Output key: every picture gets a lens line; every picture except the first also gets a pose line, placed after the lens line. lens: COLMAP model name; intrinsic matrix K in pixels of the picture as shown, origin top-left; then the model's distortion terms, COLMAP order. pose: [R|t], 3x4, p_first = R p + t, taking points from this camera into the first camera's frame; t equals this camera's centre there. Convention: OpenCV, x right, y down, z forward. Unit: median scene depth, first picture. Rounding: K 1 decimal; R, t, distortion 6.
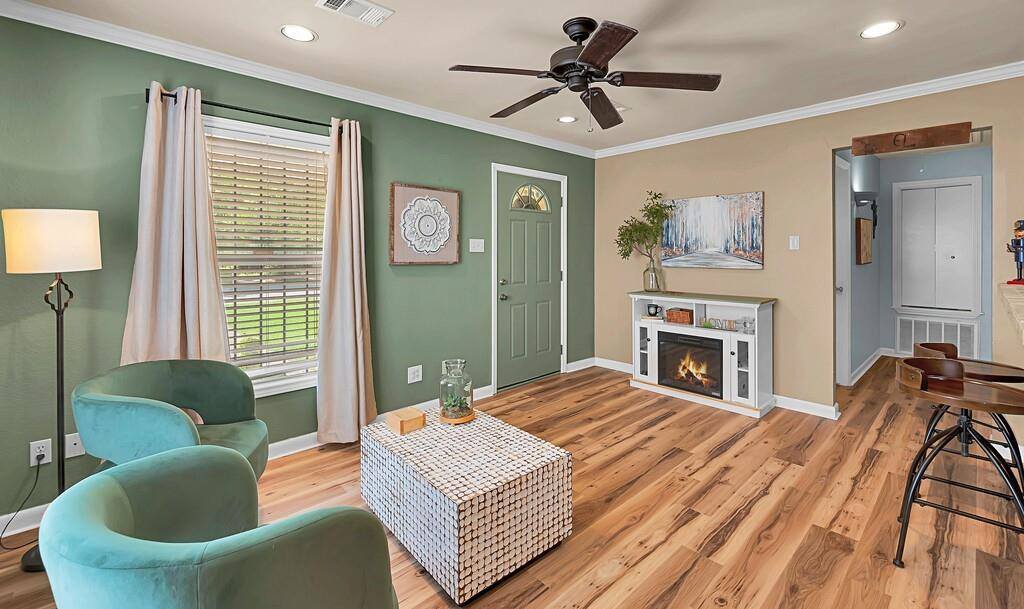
lens RADIAL K [[420.0, 0, 514.2], [0, 420.0, 252.2], [0, 0, 1]] dist [-0.025959, -0.000149]
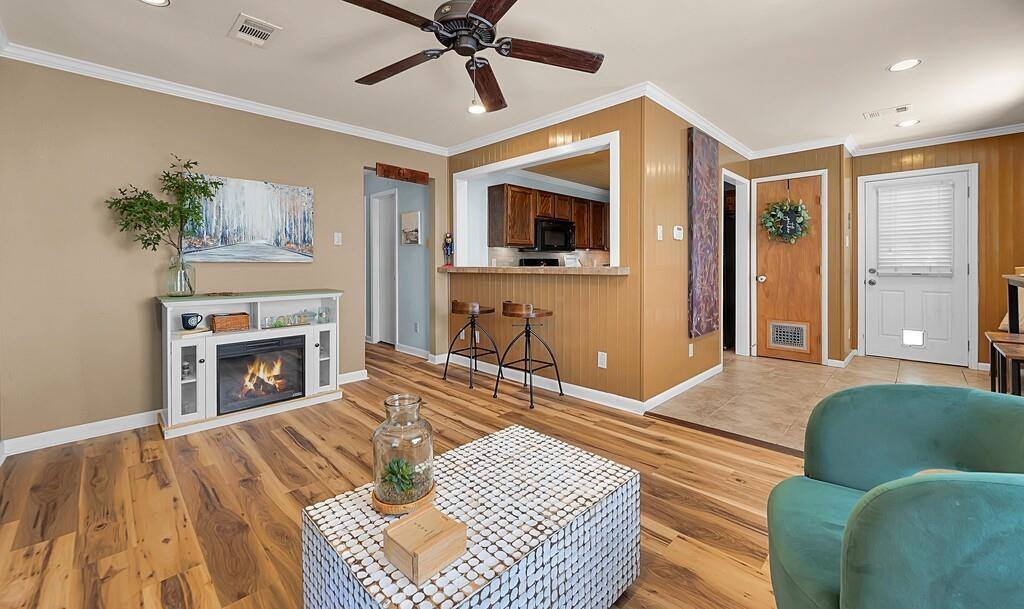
lens RADIAL K [[406.9, 0, 505.3], [0, 406.9, 262.9], [0, 0, 1]] dist [-0.010250, 0.000691]
pose [[-0.040523, 0.006114, 0.999160, -0.464173], [0.000187, 0.999981, -0.006112, 0.050486], [-0.999179, -0.000061, -0.040524, 0.581052]]
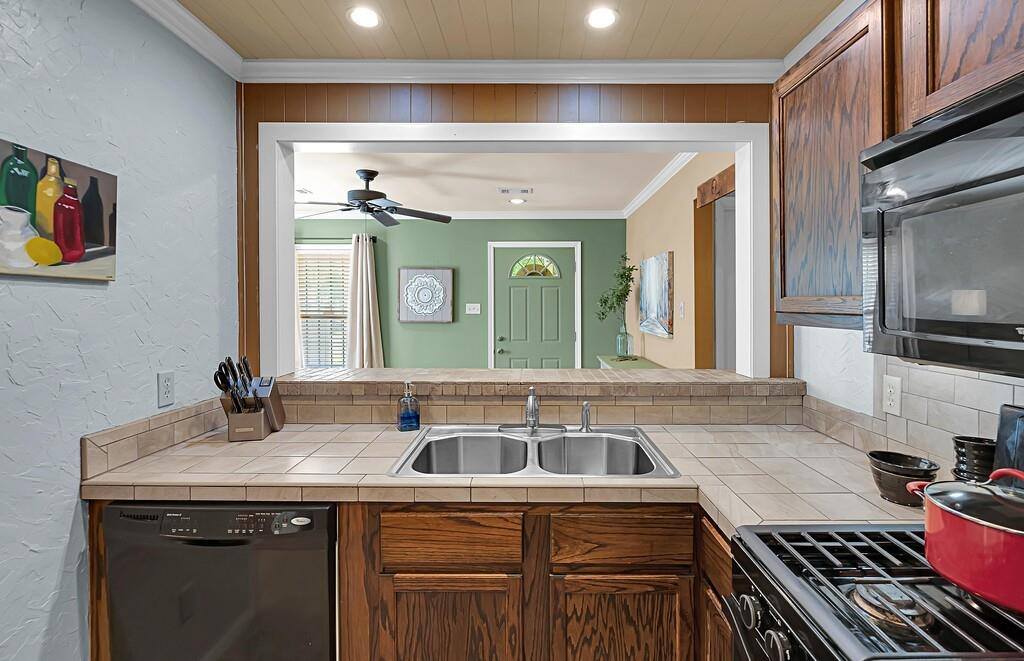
lens RADIAL K [[478.5, 0, 534.3], [0, 478.5, 305.4], [0, 0, 1]] dist [-0.003549, -0.000573]
pose [[0.745723, 0.004479, -0.666241, 1.116193], [-0.003264, 0.999990, 0.003070, -0.034162], [0.666248, -0.000115, 0.745730, 0.044592]]
